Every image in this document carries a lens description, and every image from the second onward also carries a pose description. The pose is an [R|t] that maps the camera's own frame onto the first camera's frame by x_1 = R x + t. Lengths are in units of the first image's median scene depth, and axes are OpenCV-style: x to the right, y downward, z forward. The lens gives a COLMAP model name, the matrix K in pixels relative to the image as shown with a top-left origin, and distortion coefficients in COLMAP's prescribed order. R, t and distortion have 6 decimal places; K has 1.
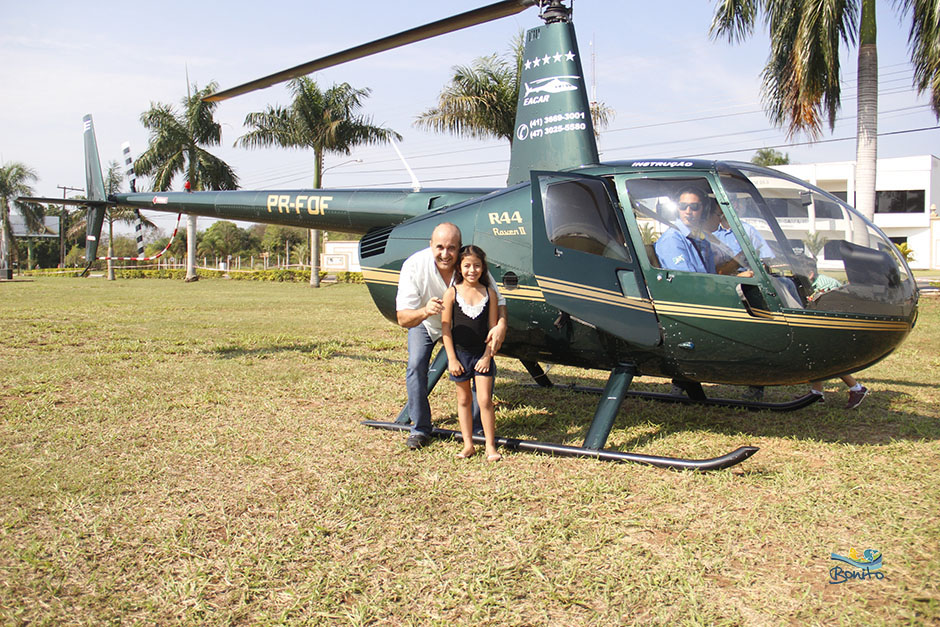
lens RADIAL K [[964.8, 0, 466.6], [0, 964.8, 289.4], [0, 0, 1]] dist [-0.015124, 0.031715]
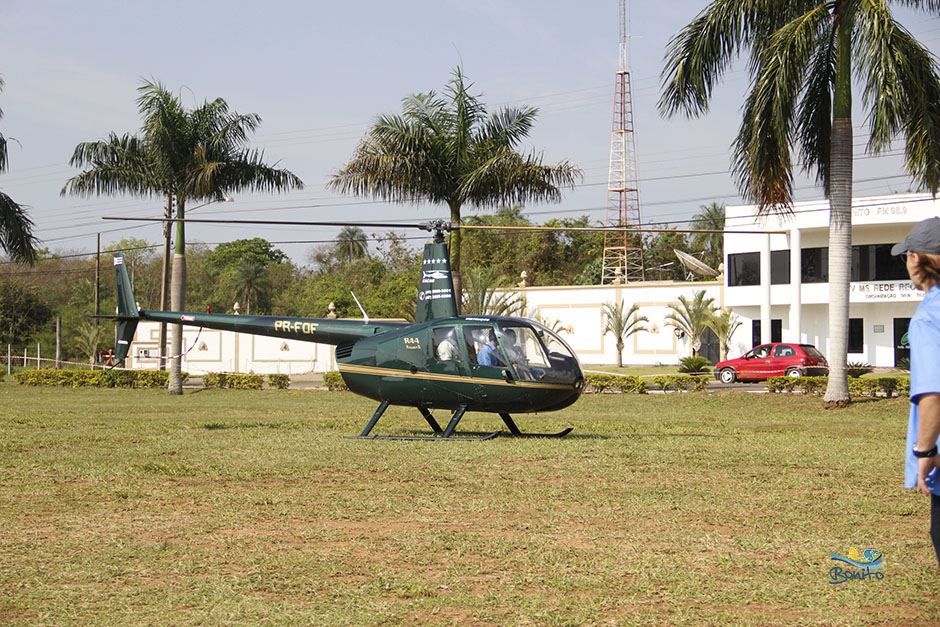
lens RADIAL K [[1816.4, 0, 470.0], [0, 1816.4, 313.5], [0, 0, 1]] dist [-0.014148, 0.028852]
pose [[0.999139, 0.003272, 0.041363, 0.001532], [-0.001093, 0.998616, -0.052590, 0.057027], [-0.041478, 0.052499, 0.997759, -2.214276]]
